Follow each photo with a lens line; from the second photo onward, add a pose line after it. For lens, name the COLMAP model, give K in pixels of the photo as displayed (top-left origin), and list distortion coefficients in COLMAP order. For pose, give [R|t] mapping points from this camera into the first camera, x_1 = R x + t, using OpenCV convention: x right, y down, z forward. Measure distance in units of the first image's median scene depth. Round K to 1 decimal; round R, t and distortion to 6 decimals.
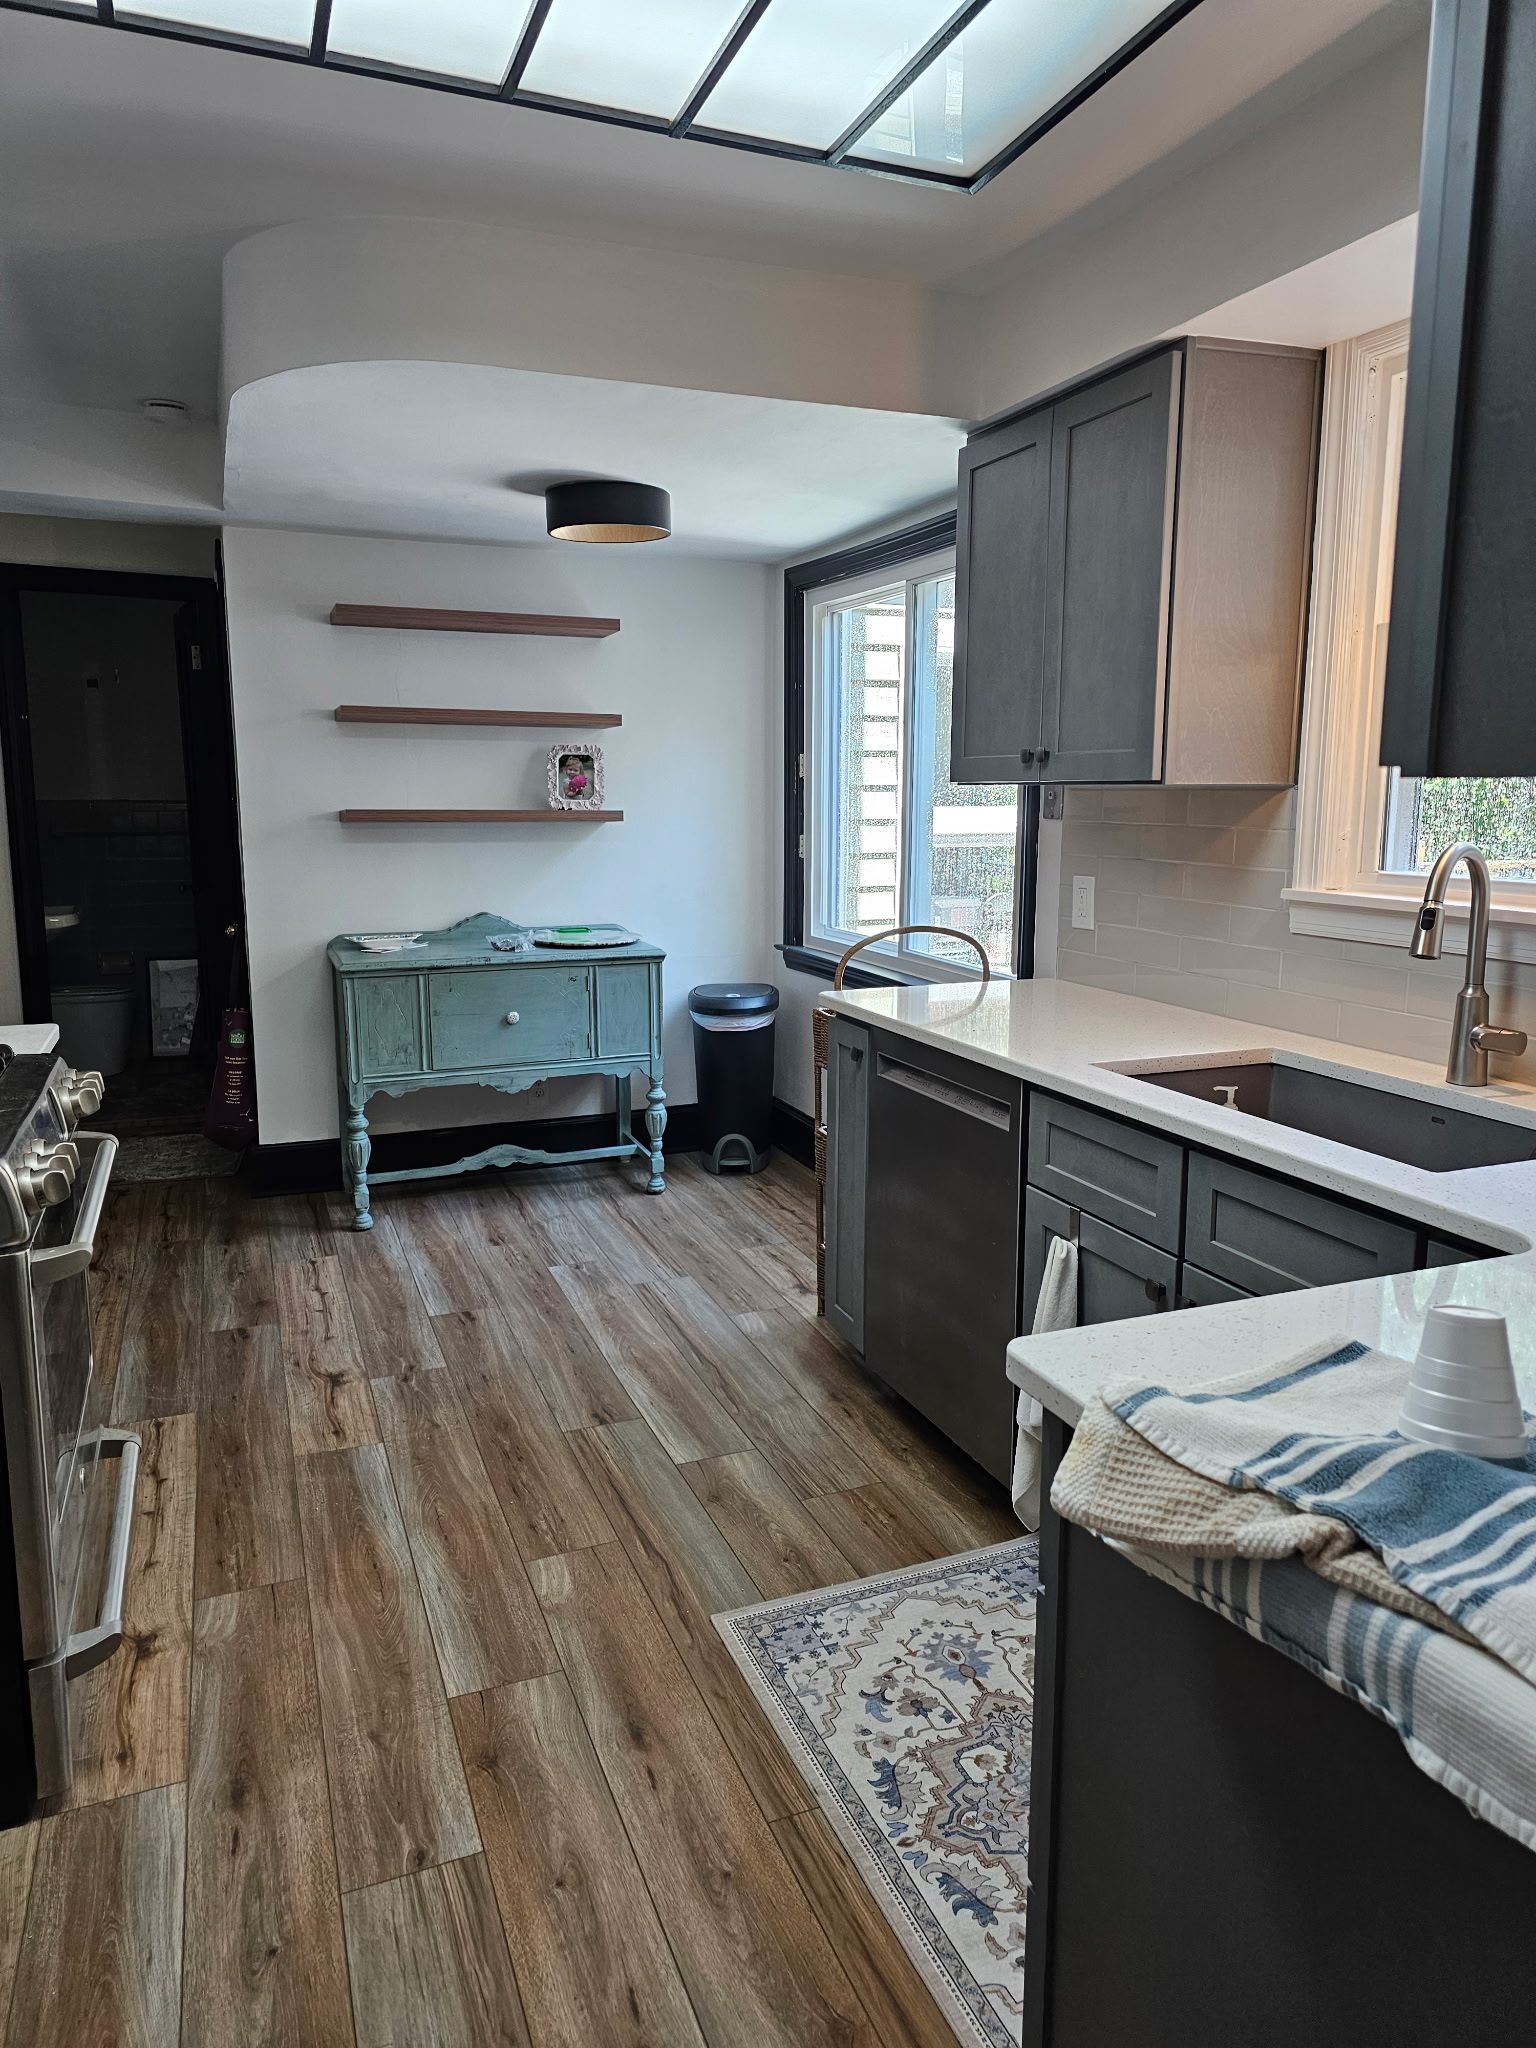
lens RADIAL K [[1424.6, 0, 772.0], [0, 1424.6, 1023.4], [0, 0, 1]] dist [0.000193, -0.001610]
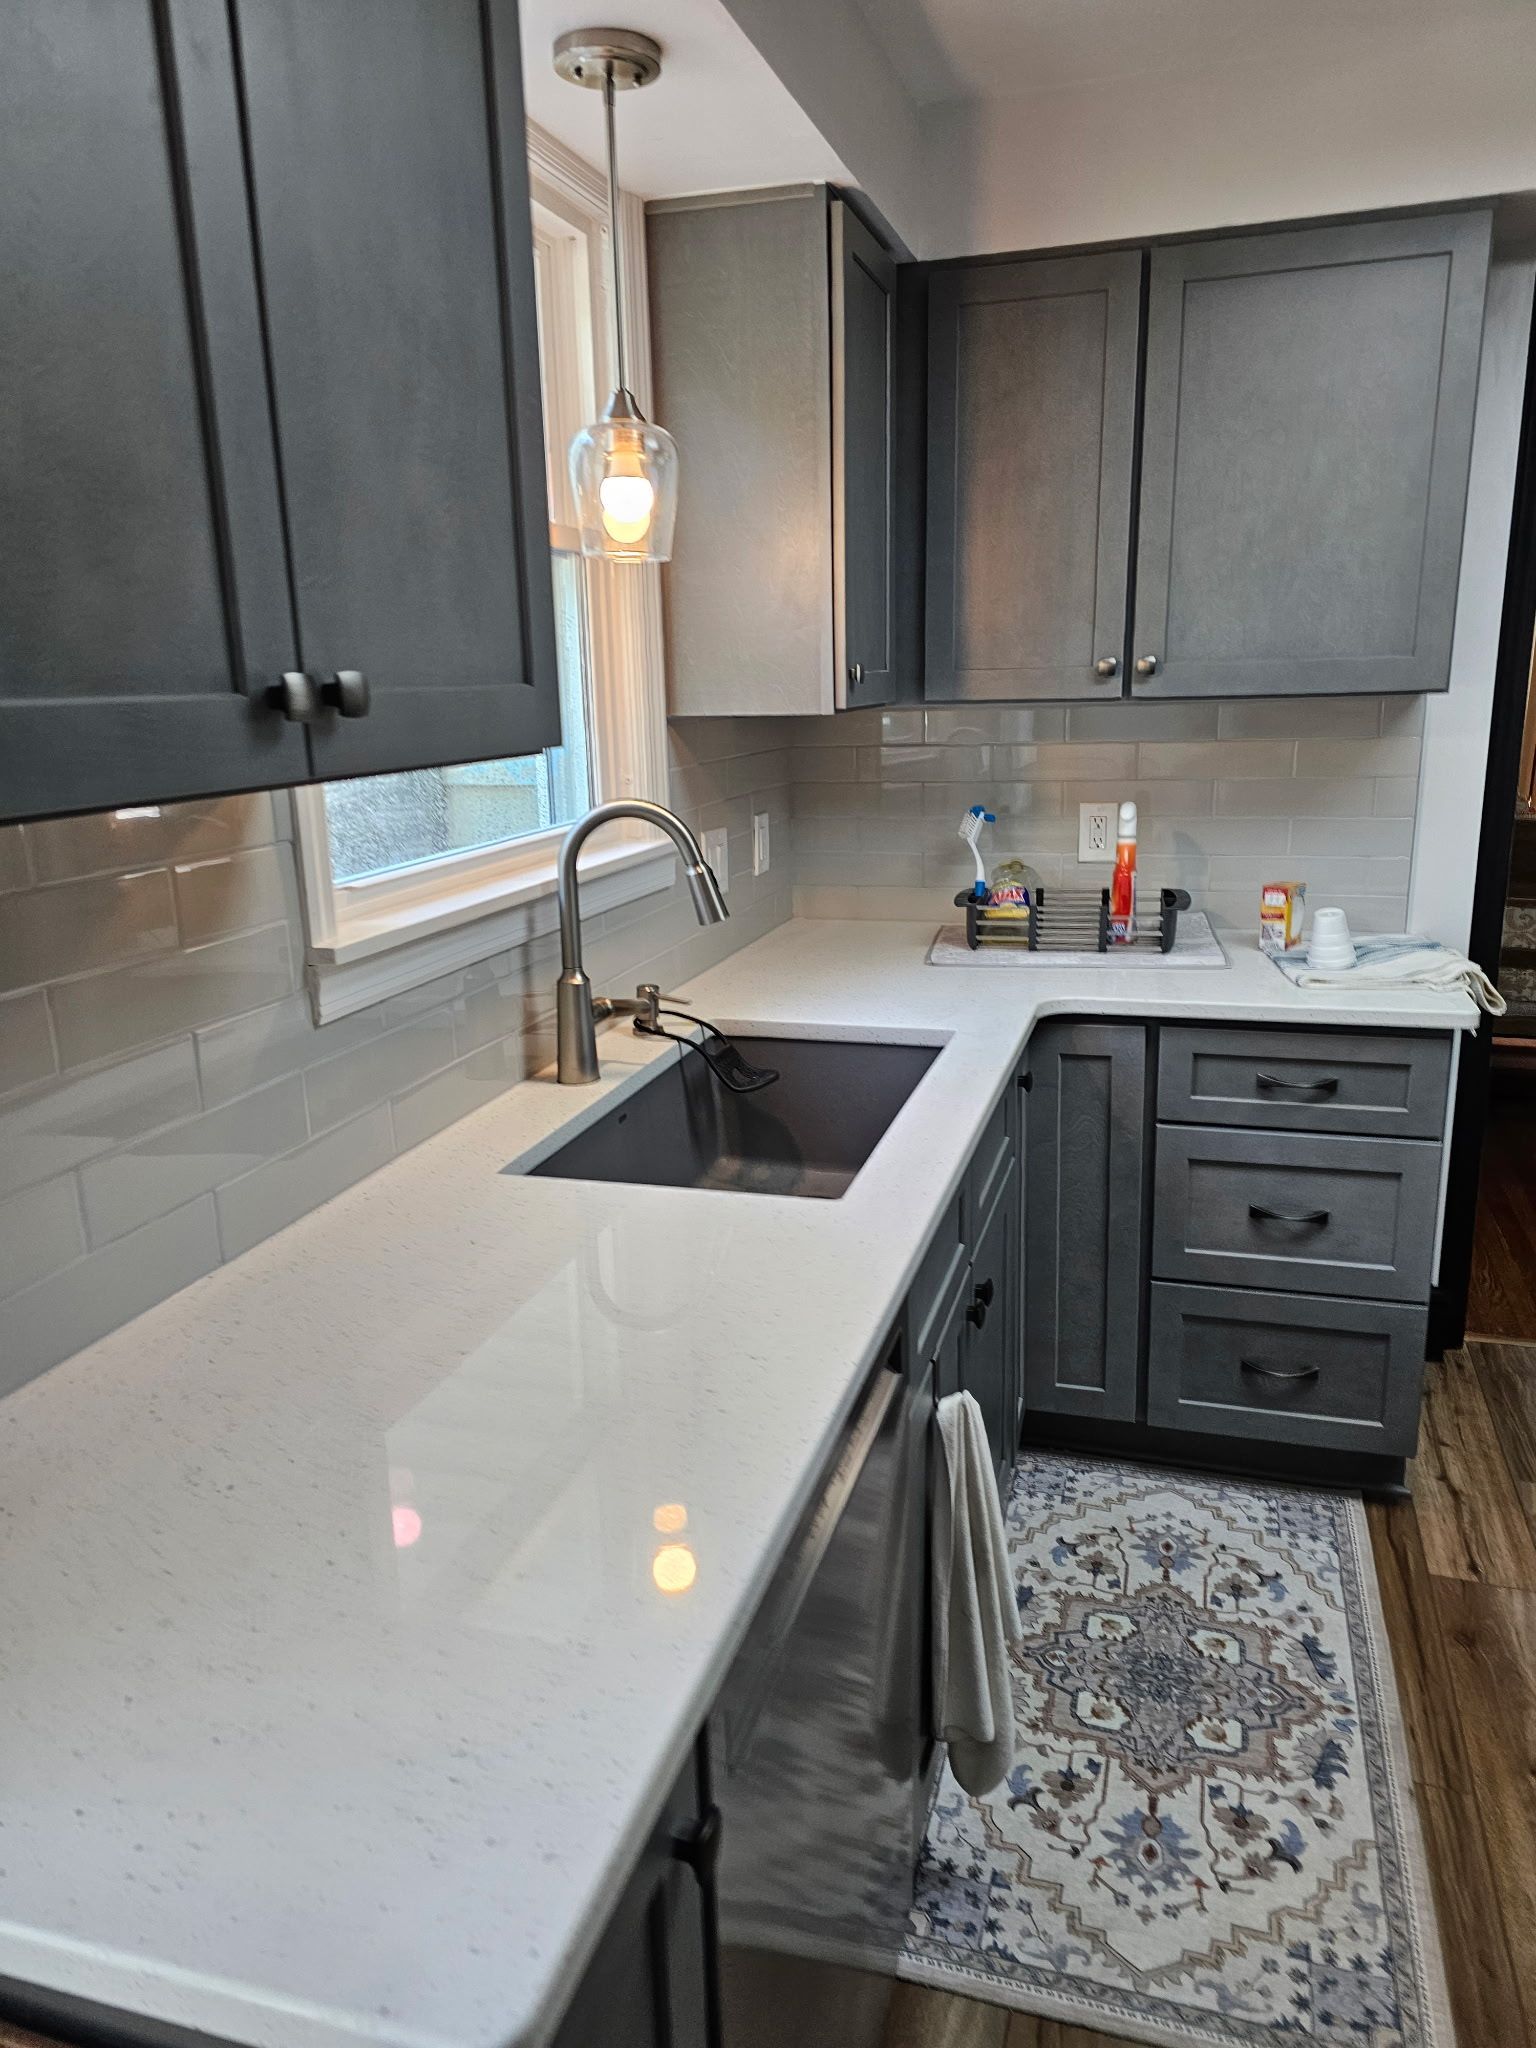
lens RADIAL K [[1424.6, 0, 773.7], [0, 1424.6, 1025.1], [0, 0, 1]] dist [0.000193, -0.001610]
pose [[-0.788192, -0.139363, 0.599443, -0.121211], [0.120749, 0.920072, 0.372675, -0.307656], [-0.603468, 0.366122, -0.708365, 1.603677]]
